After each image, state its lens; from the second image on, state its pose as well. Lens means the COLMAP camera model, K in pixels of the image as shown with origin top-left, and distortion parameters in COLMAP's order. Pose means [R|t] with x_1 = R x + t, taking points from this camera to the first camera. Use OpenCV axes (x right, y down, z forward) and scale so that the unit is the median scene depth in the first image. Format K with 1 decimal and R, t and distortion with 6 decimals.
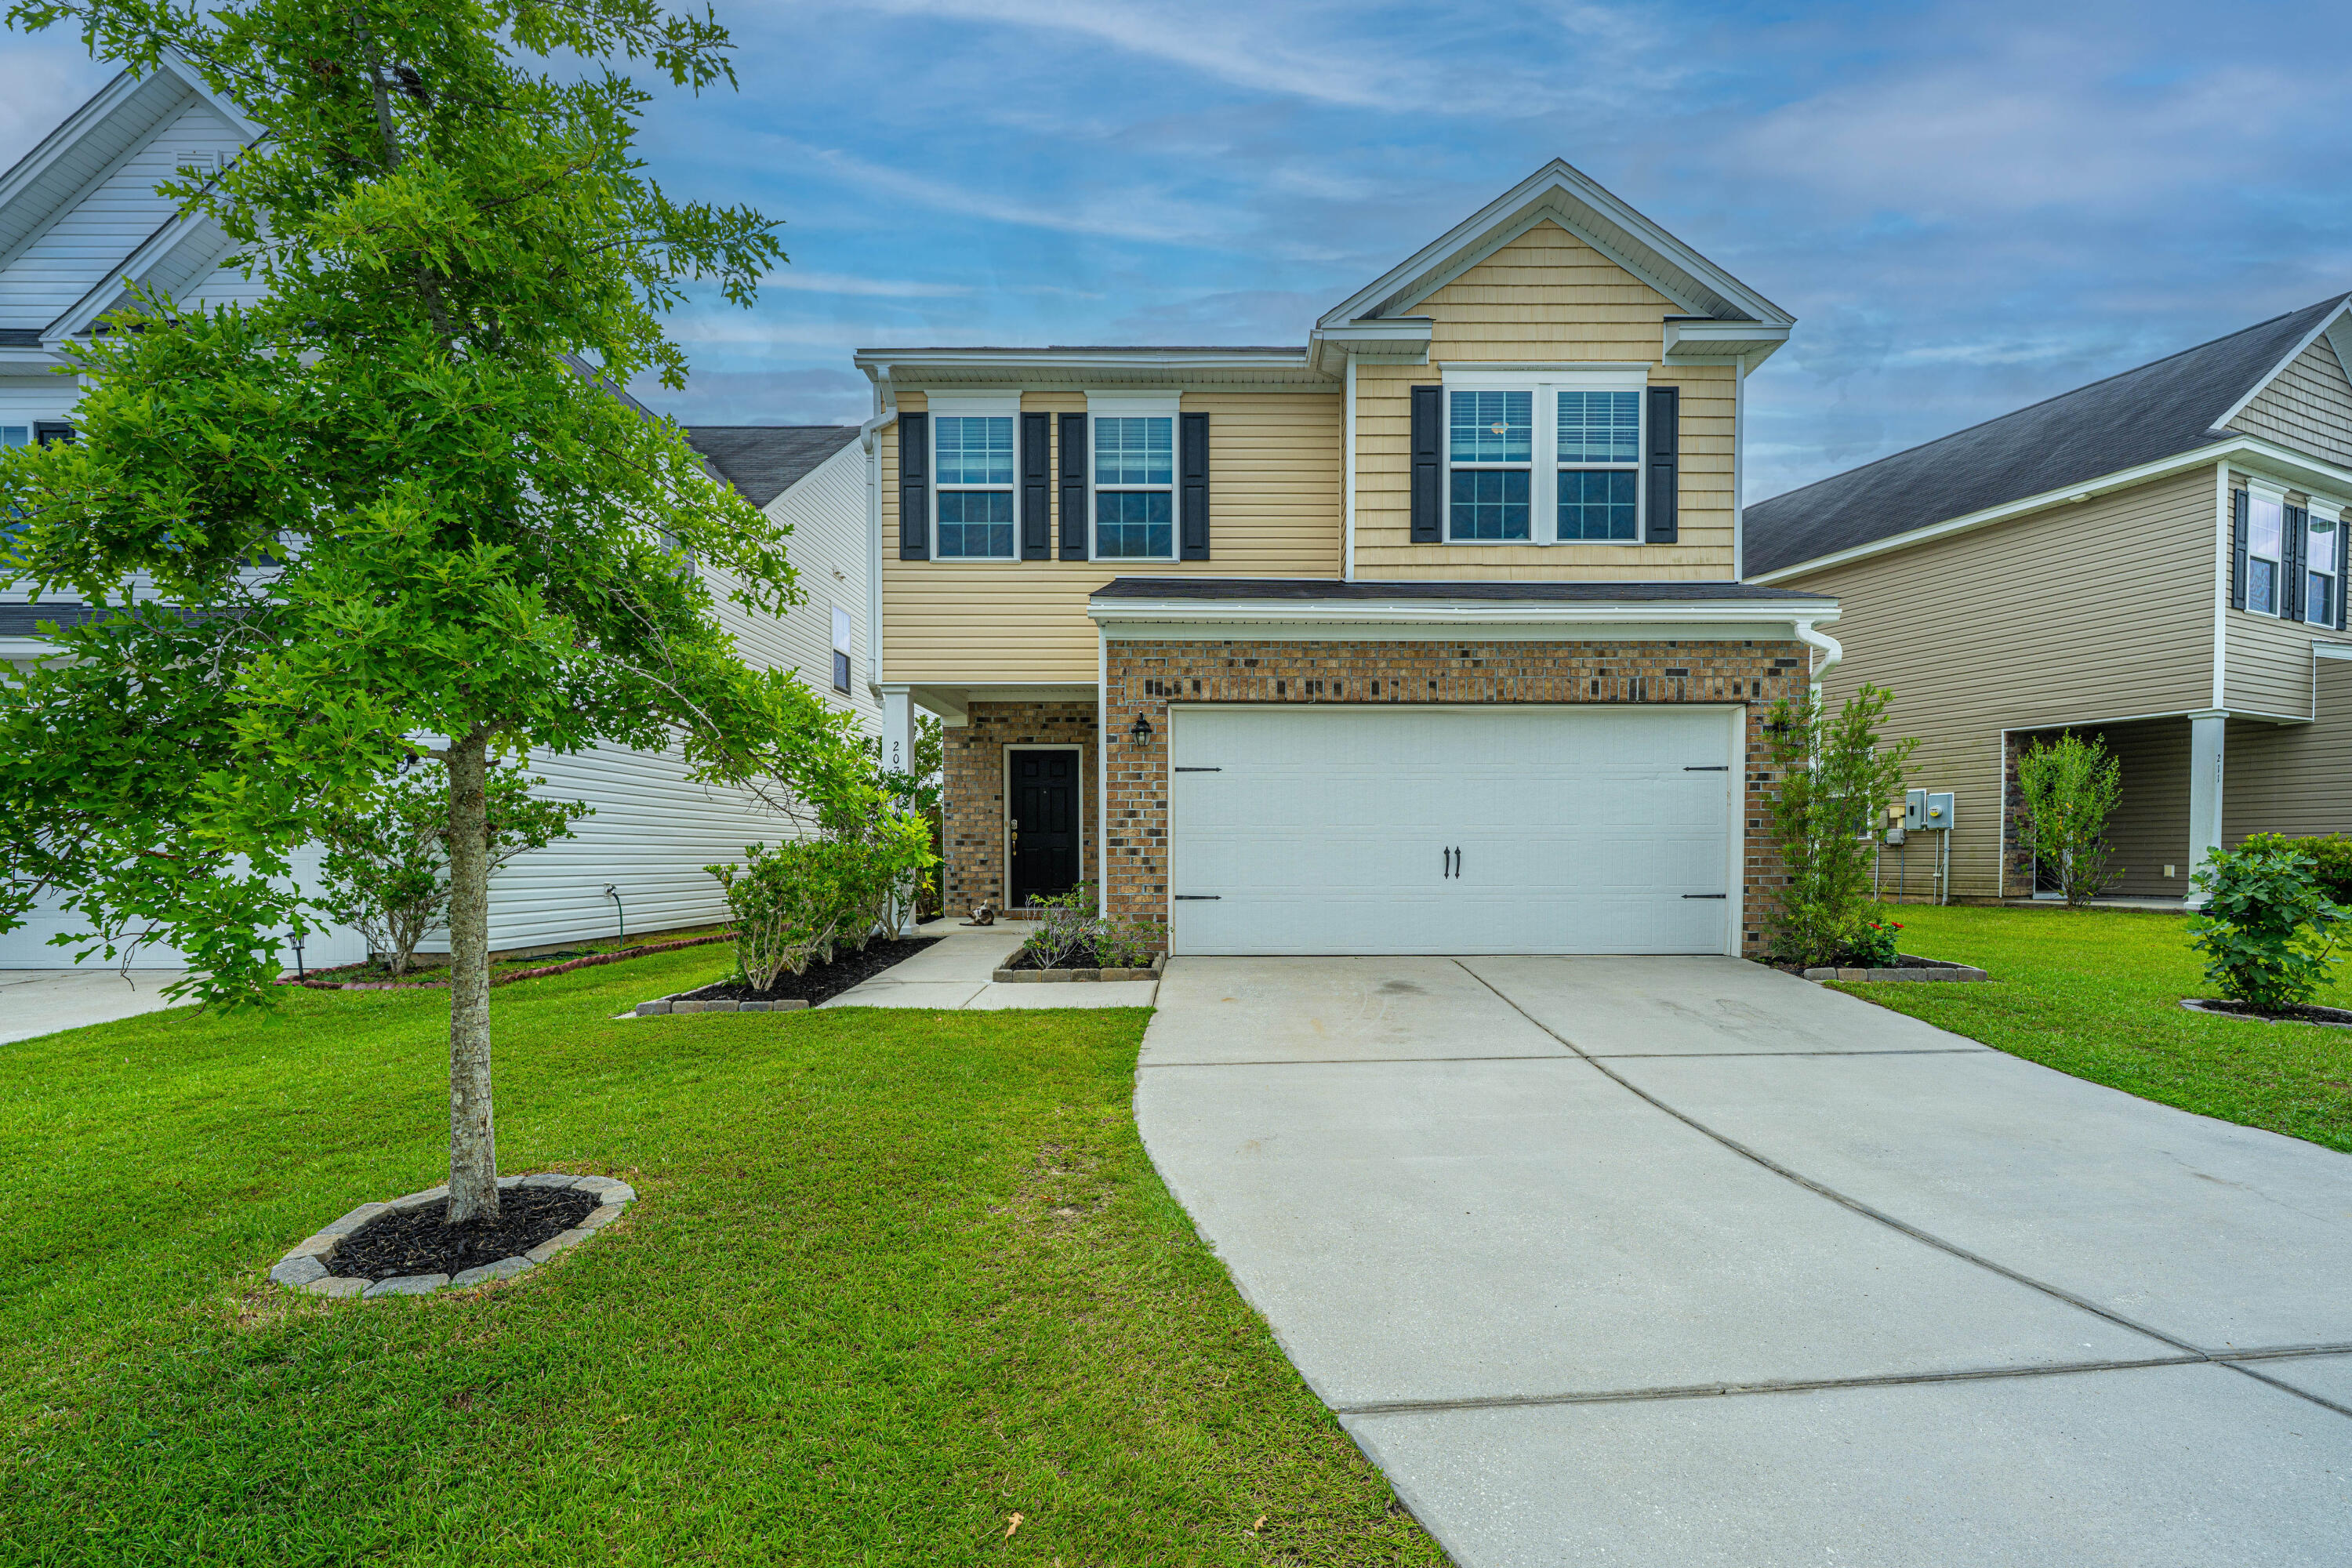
lens RADIAL K [[1015.7, 0, 1227.7], [0, 1015.7, 883.1], [0, 0, 1]] dist [-0.000500, -0.000434]
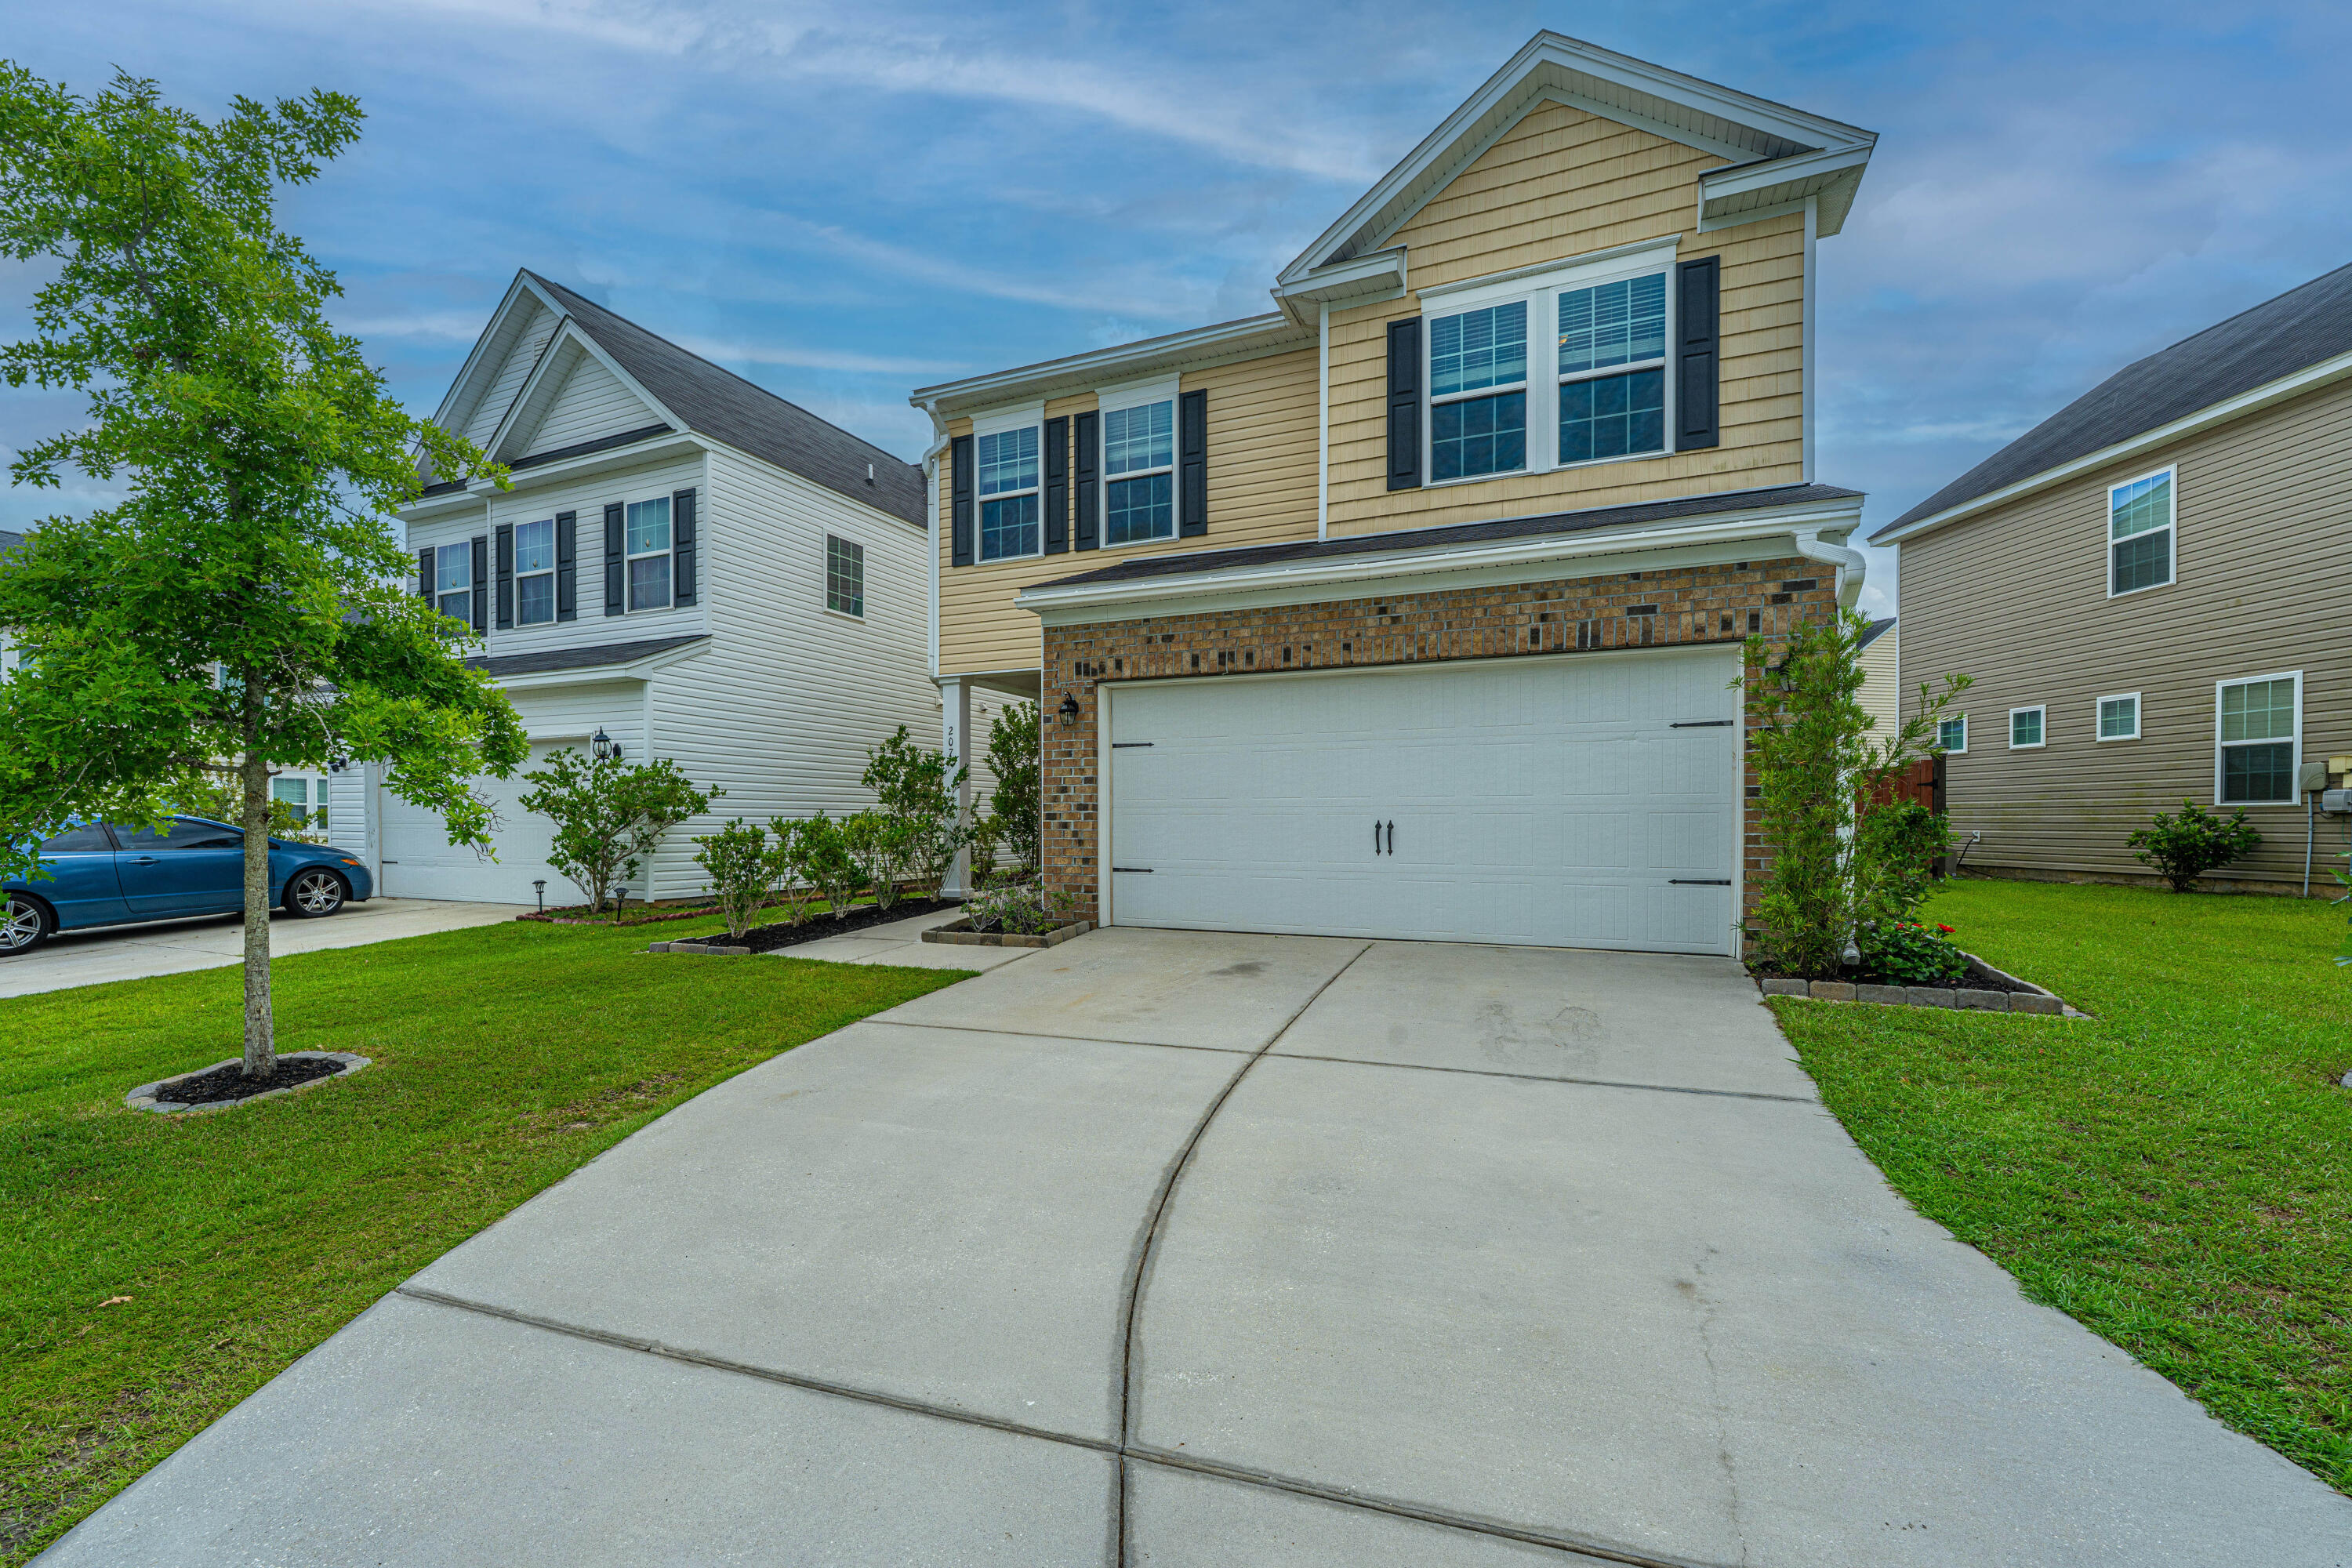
lens RADIAL K [[1015.7, 0, 1115.2], [0, 1015.7, 836.0], [0, 0, 1]] dist [-0.000500, -0.000434]
pose [[0.901117, 0.006946, -0.433520, 0.363723], [-0.012698, 0.999866, -0.010375, -0.008604], [0.433389, 0.014854, 0.901084, 0.063903]]
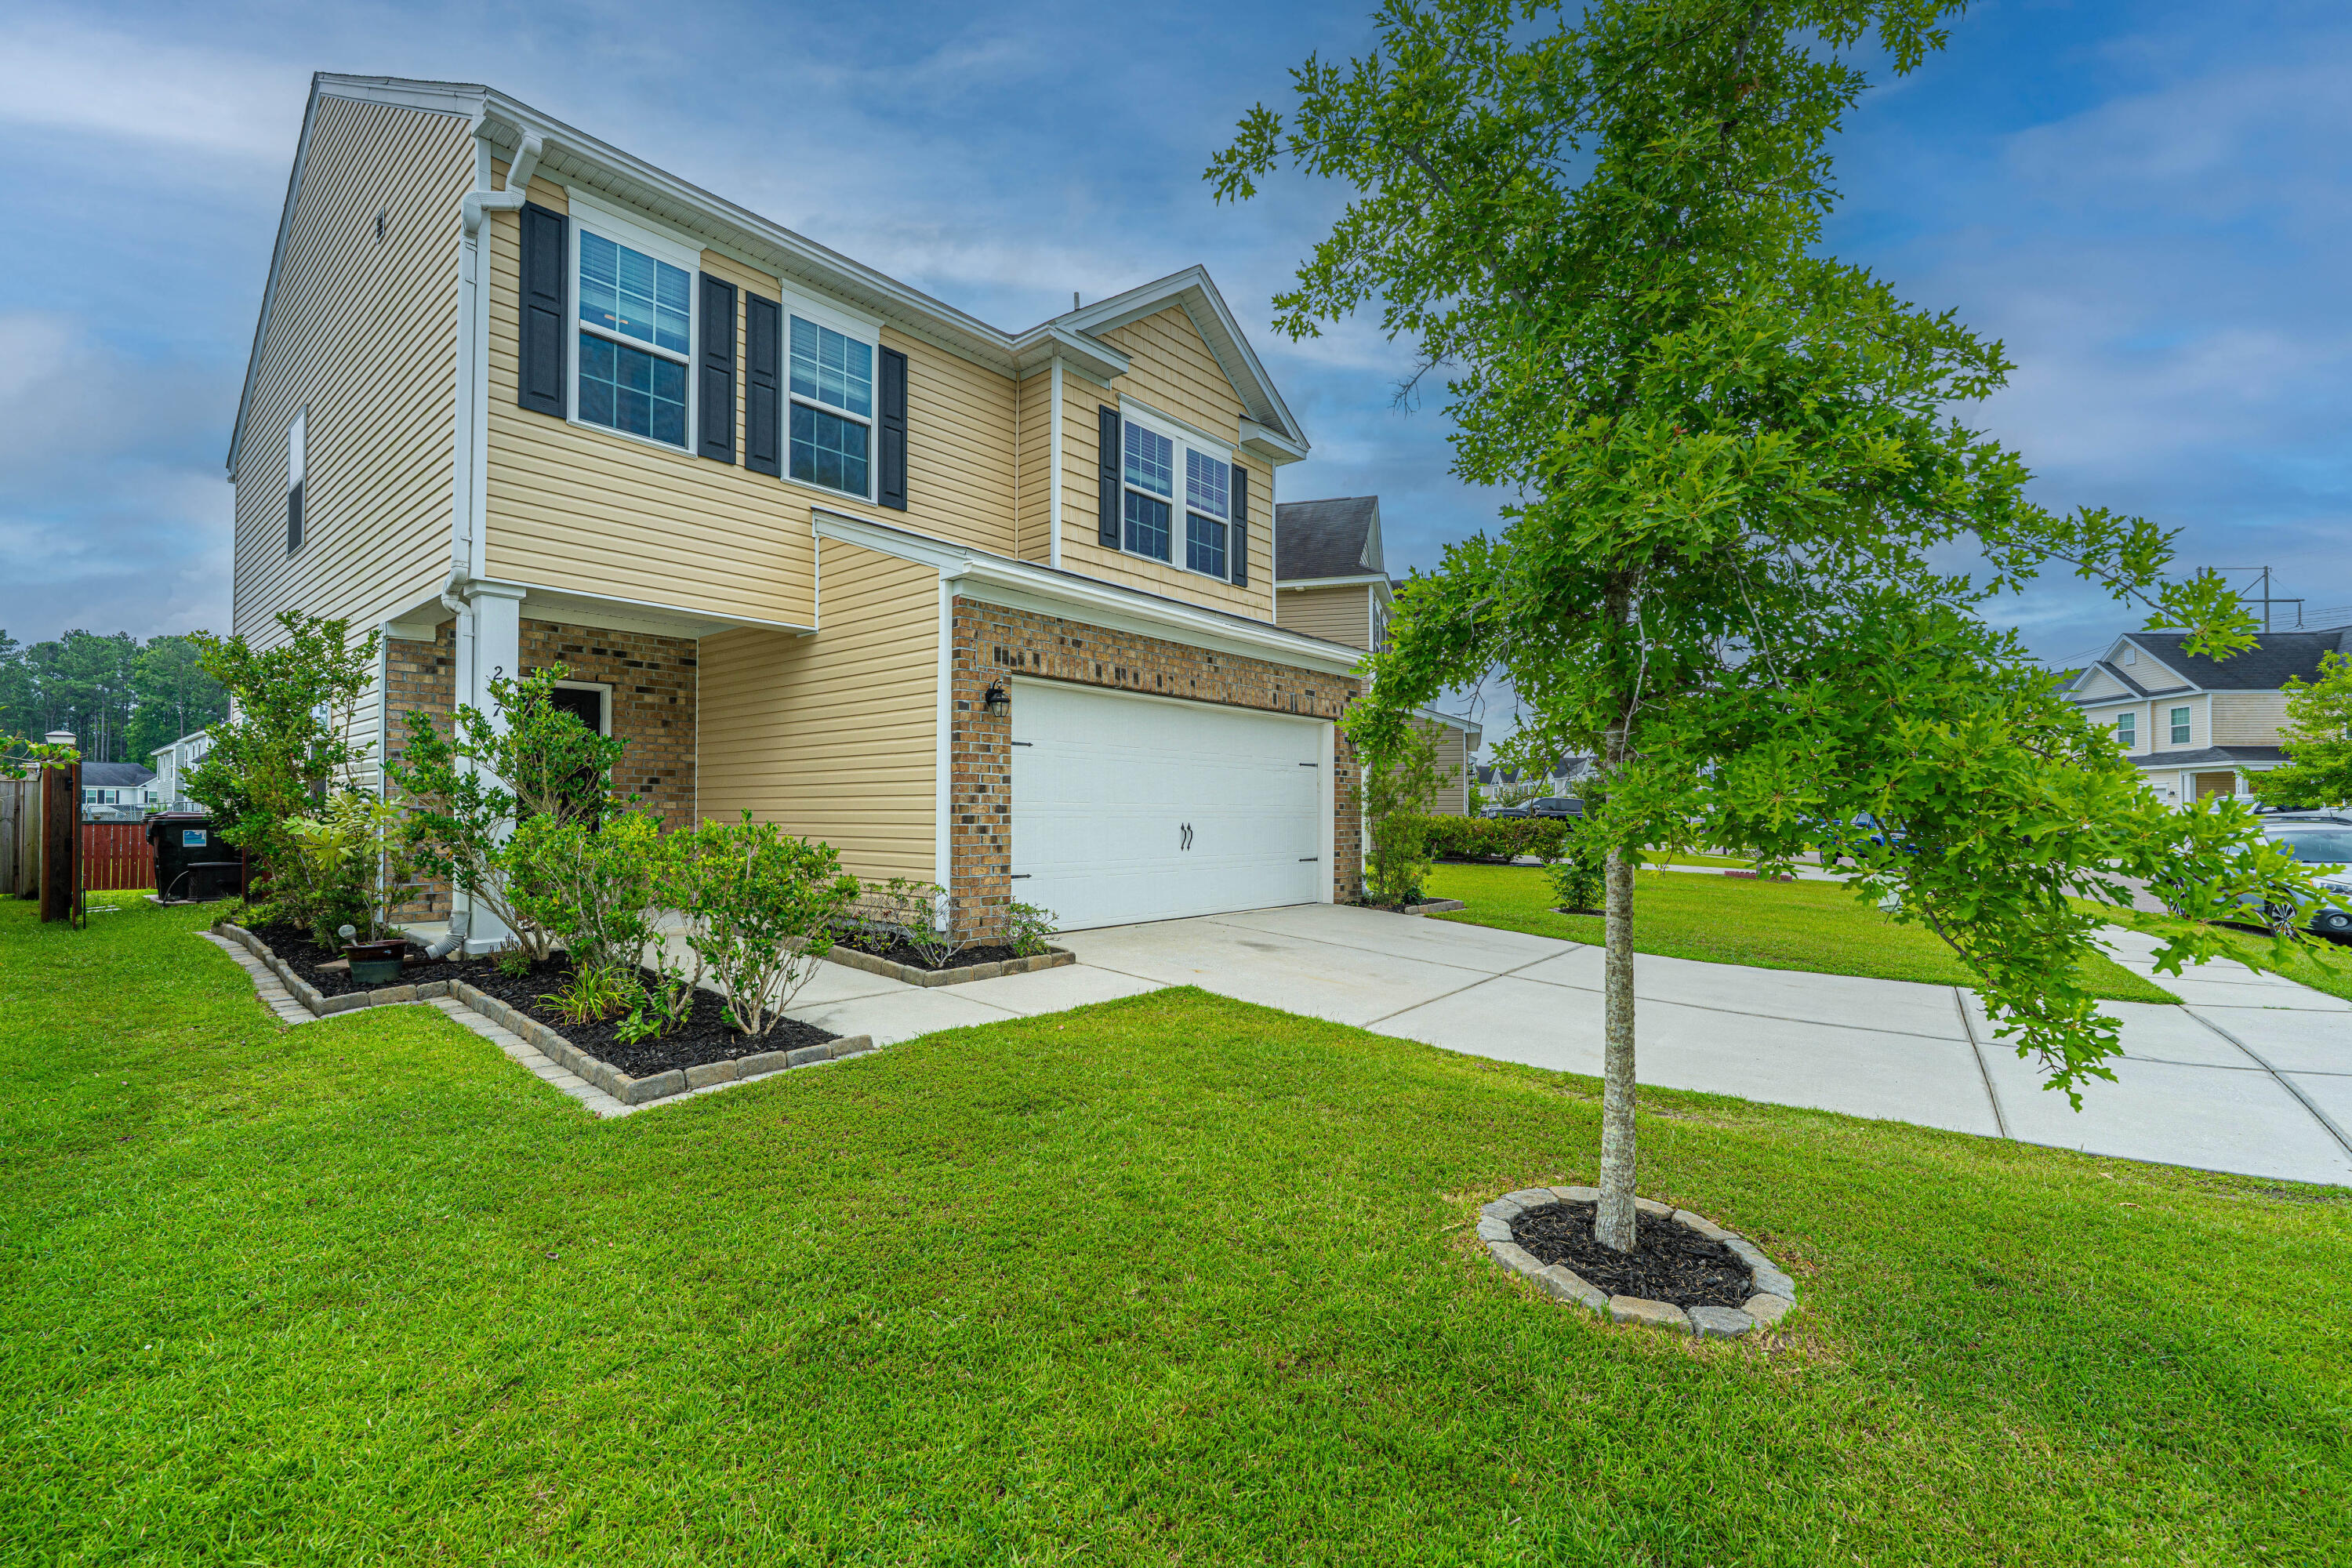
lens RADIAL K [[1015.7, 0, 1188.9], [0, 1015.7, 801.8], [0, 0, 1]] dist [-0.000500, -0.000434]
pose [[0.643295, 0.013932, 0.765491, -0.598877], [0.018850, 0.999243, -0.034027, -0.018747], [-0.765386, 0.036319, 0.642546, 0.233190]]
